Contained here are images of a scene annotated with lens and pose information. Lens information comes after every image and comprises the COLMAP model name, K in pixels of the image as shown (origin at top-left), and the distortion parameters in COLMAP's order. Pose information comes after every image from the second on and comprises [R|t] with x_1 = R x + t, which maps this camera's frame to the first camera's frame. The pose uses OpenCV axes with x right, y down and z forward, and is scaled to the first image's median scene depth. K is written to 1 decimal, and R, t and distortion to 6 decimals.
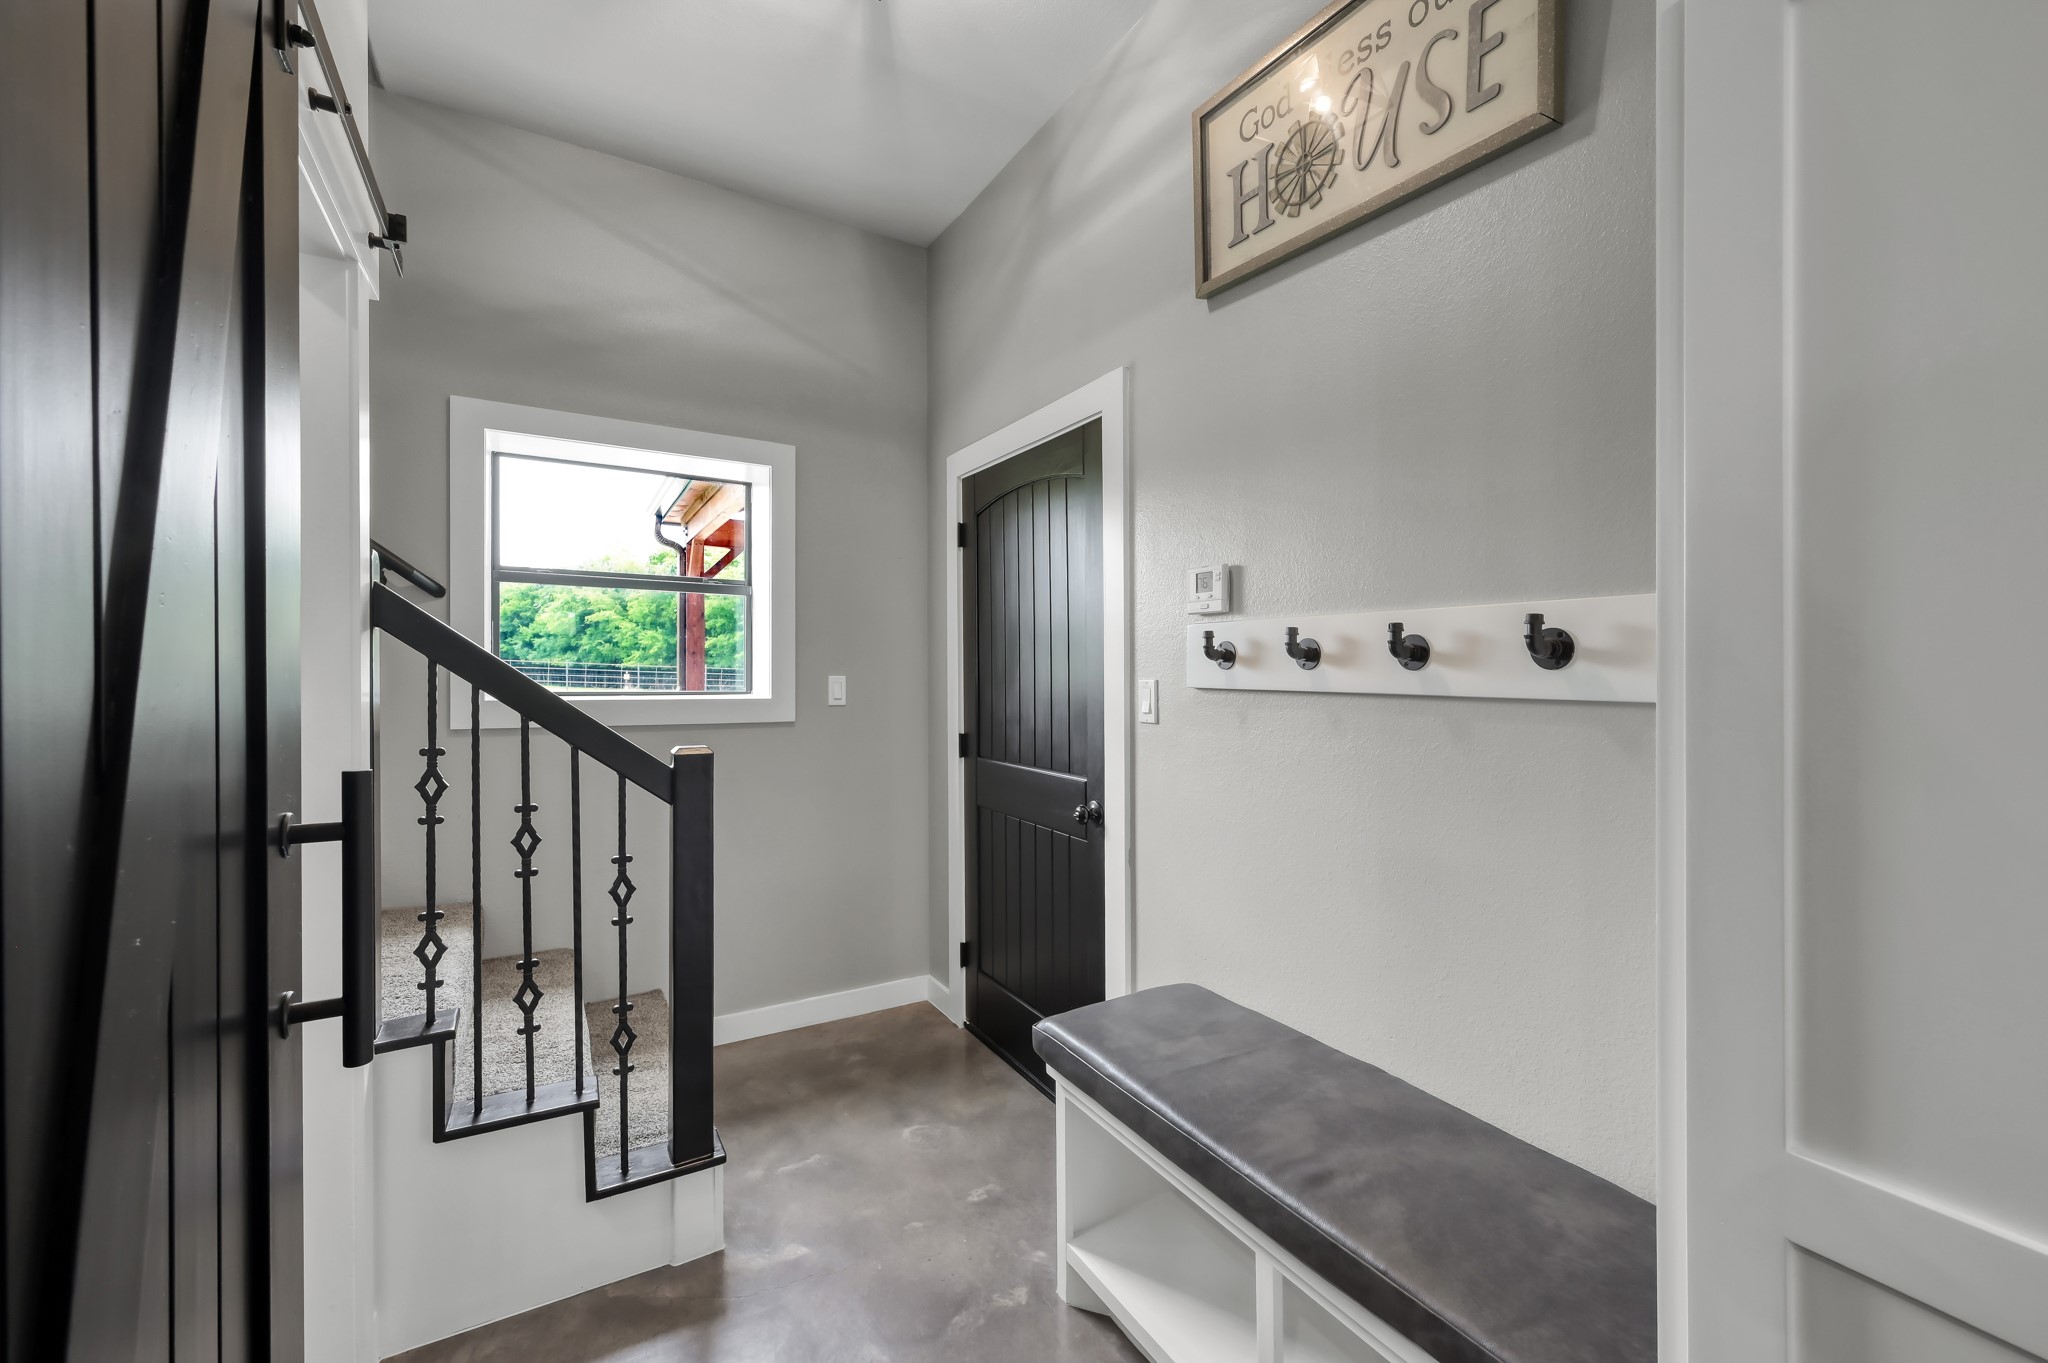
lens RADIAL K [[816.1, 0, 1026.5], [0, 816.1, 675.6], [0, 0, 1]] dist [-0.002202, 0.000751]
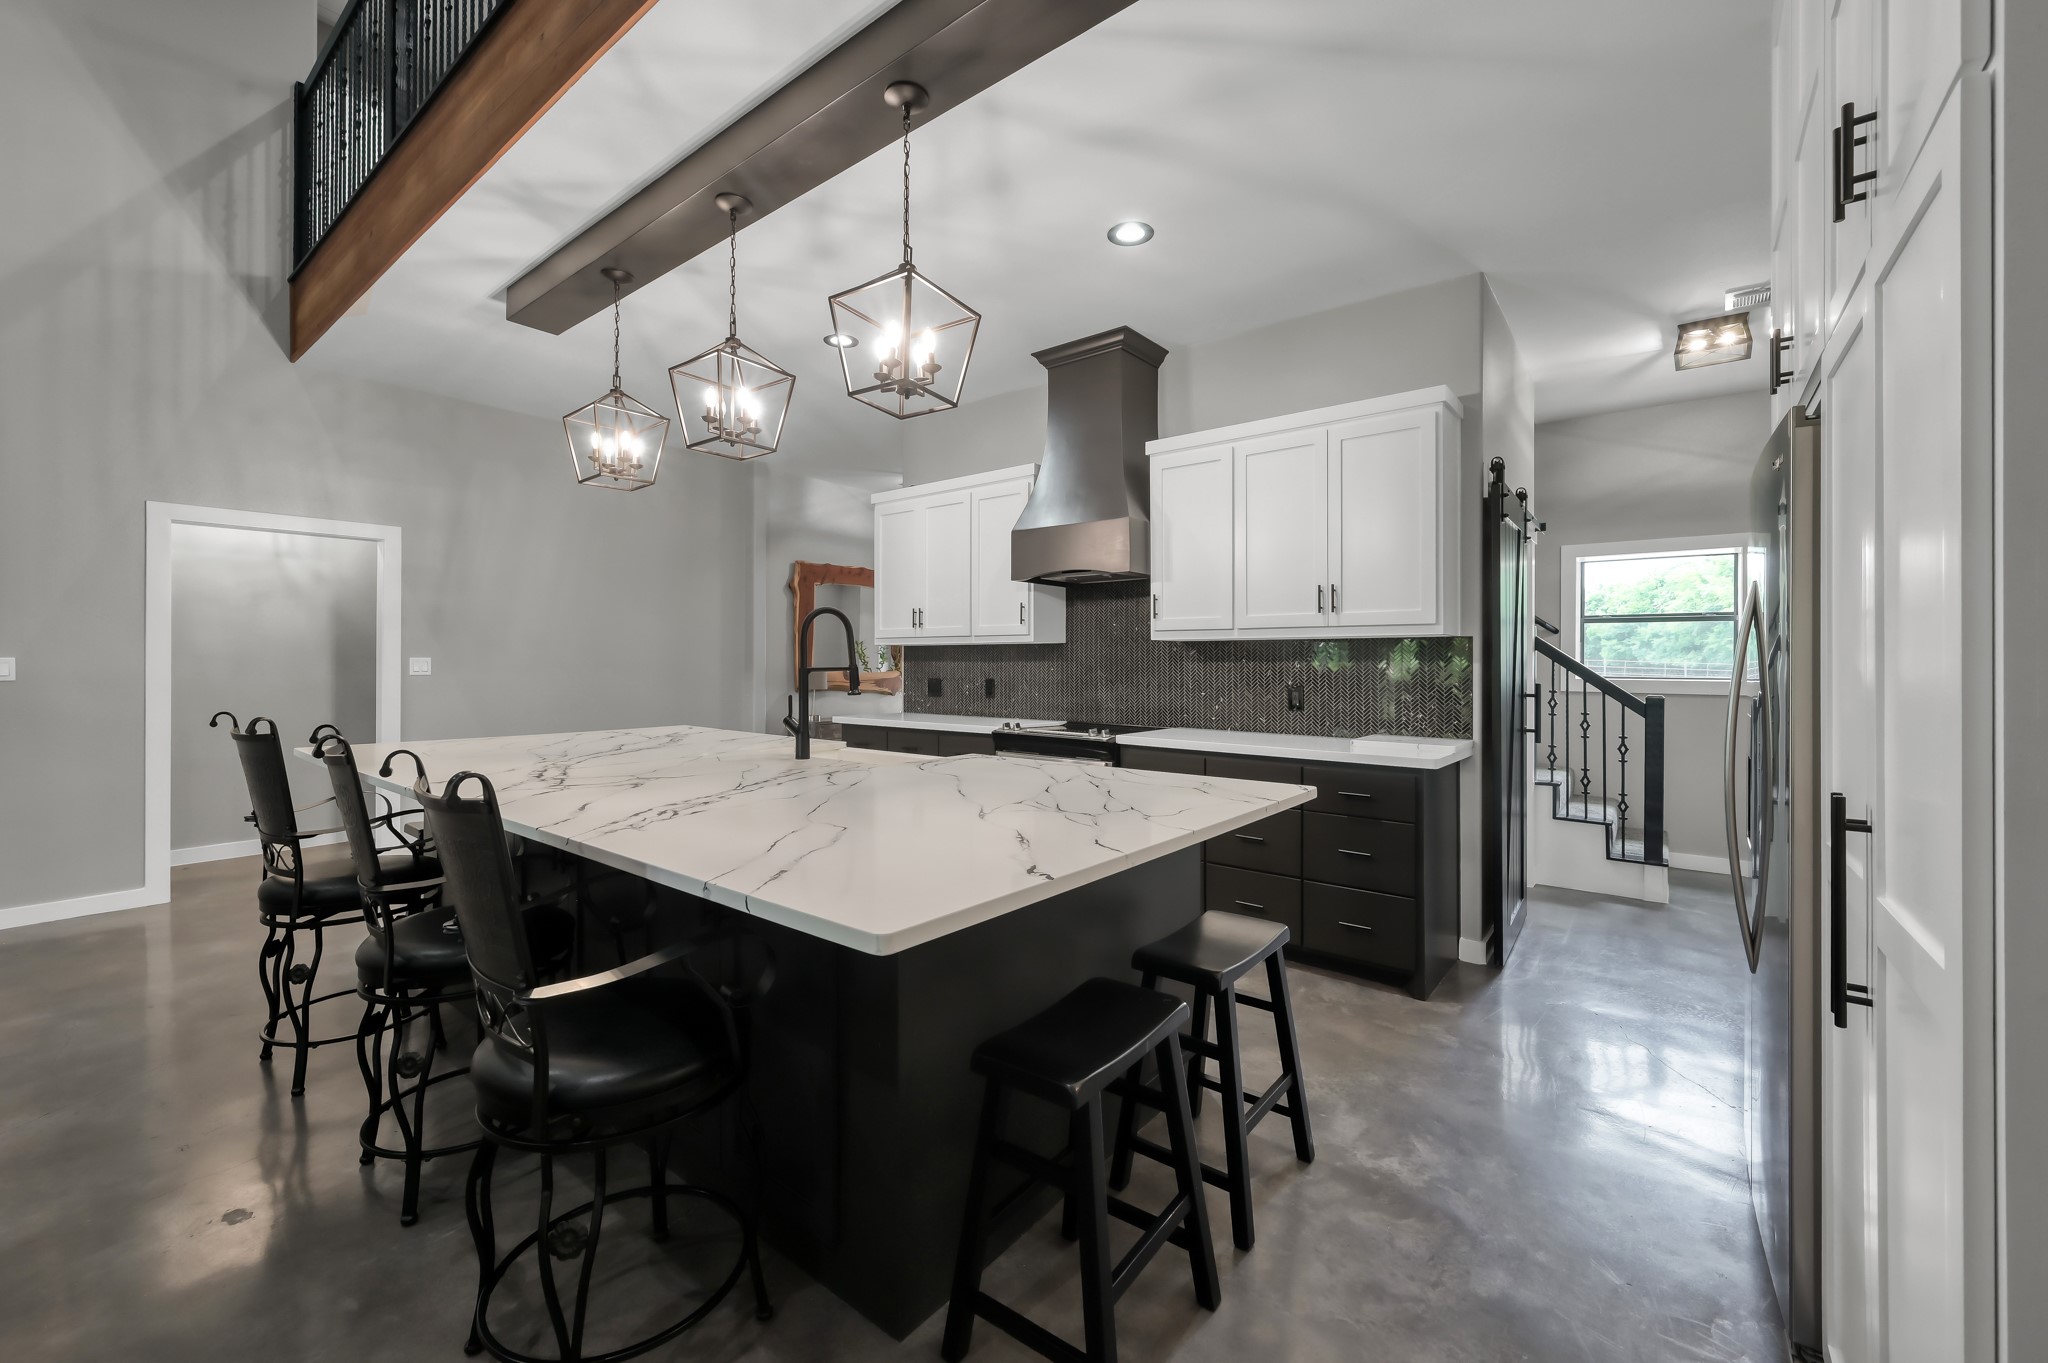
lens RADIAL K [[816.1, 0, 1027.5], [0, 816.1, 661.9], [0, 0, 1]] dist [-0.002202, 0.000751]
pose [[0.358286, -0.004107, -0.933603, 1.244815], [-0.011981, 0.999888, -0.008996, 0.032787], [0.933535, 0.014409, 0.358196, -1.696333]]
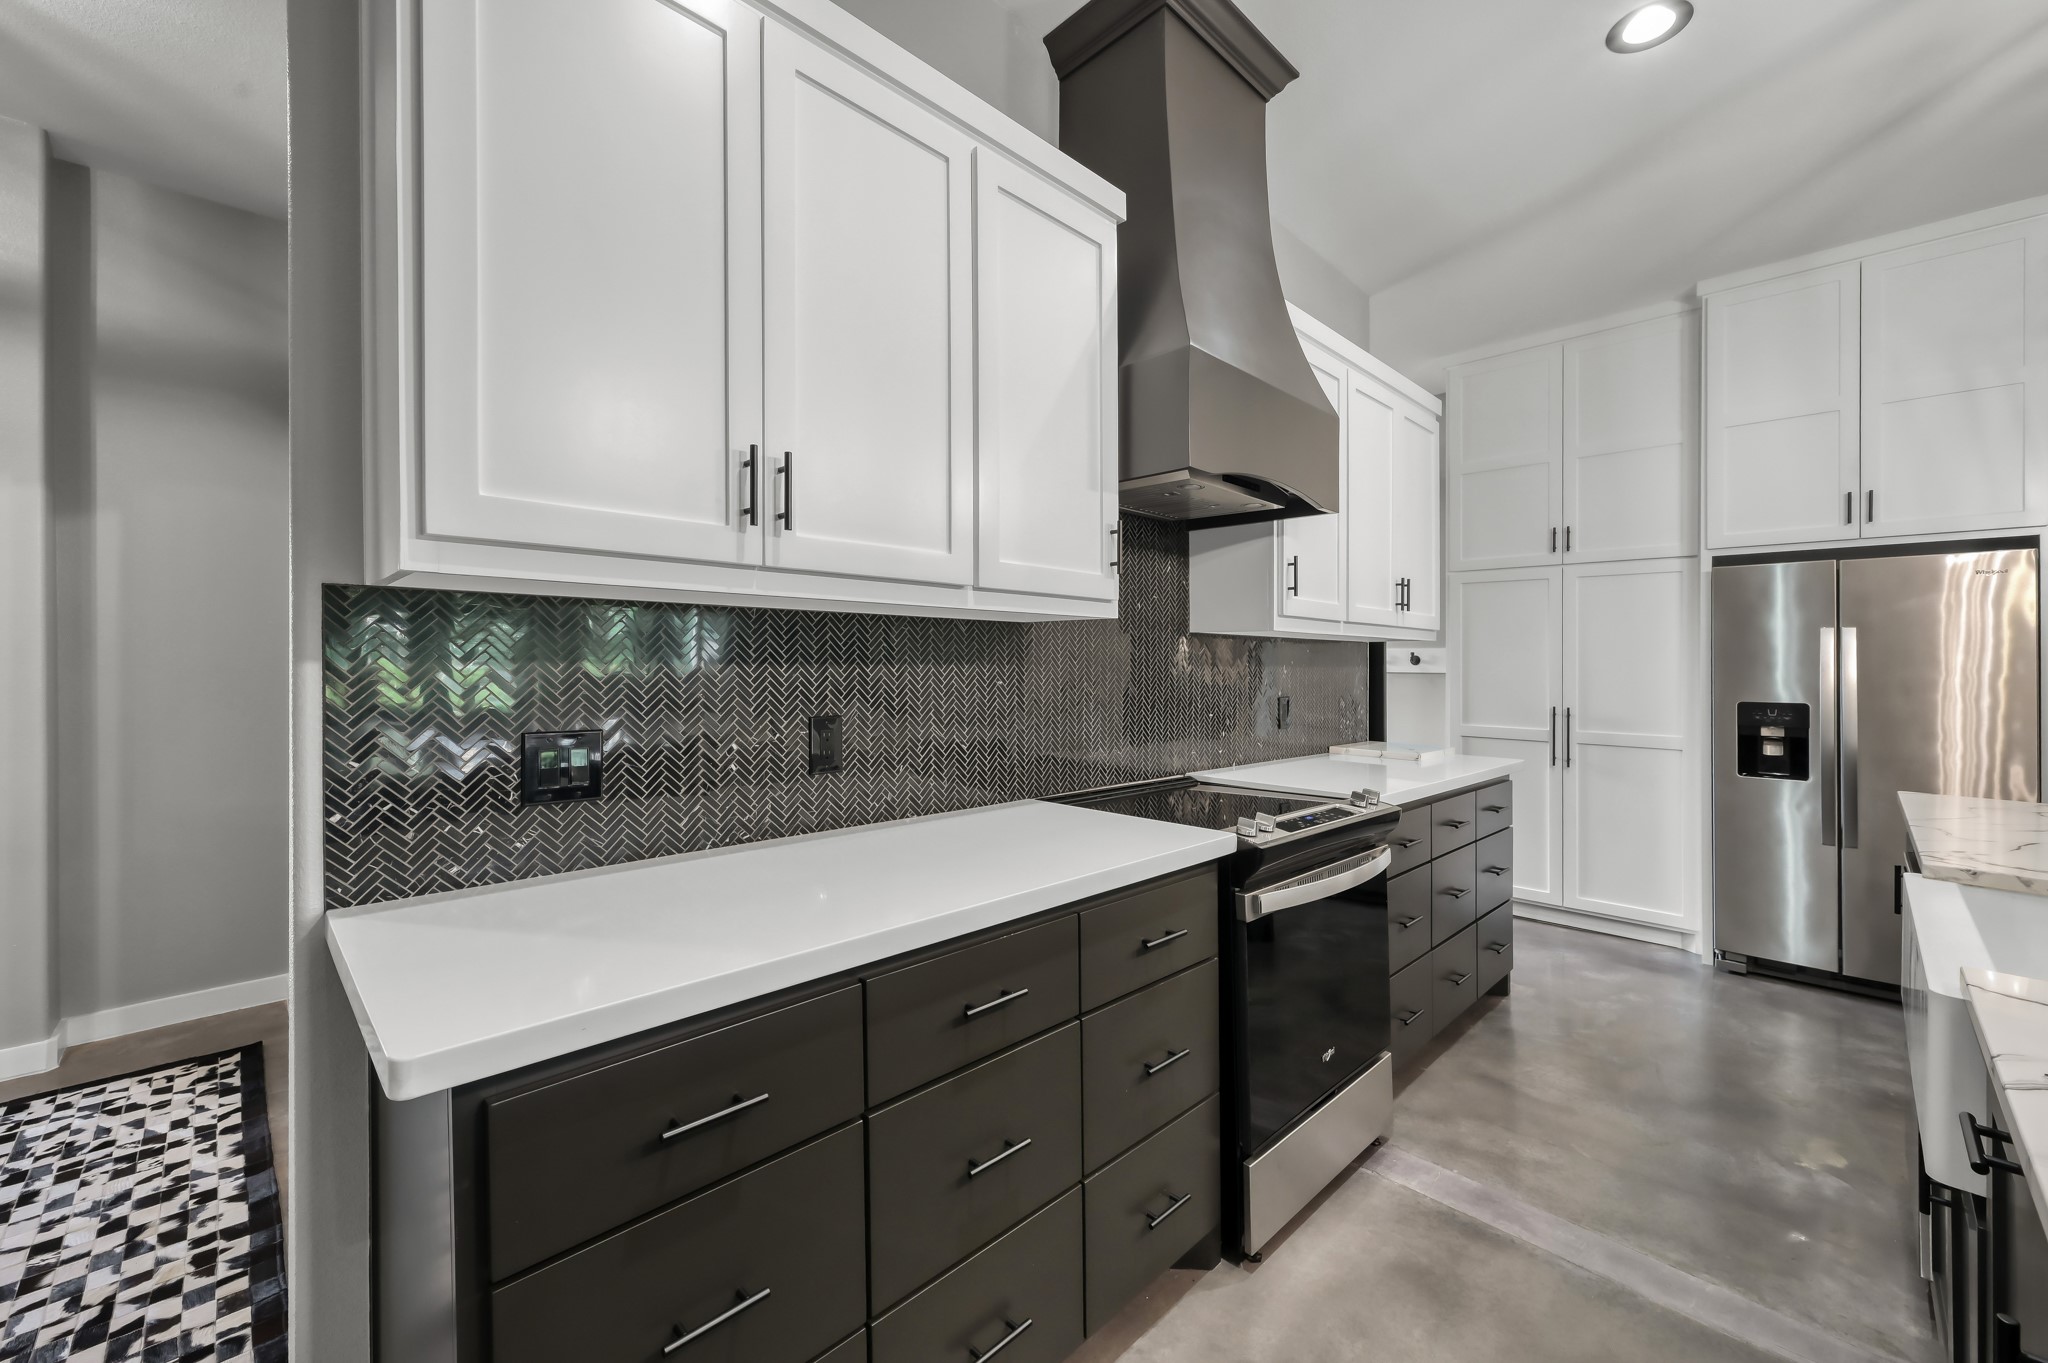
lens RADIAL K [[816.1, 0, 1033.3], [0, 816.1, 711.4], [0, 0, 1]] dist [-0.002202, 0.000751]
pose [[0.968239, -0.013057, 0.249687, -1.621297], [0.000290, 0.998693, 0.051104, 0.010570], [-0.250028, -0.049408, 0.966977, -1.763090]]
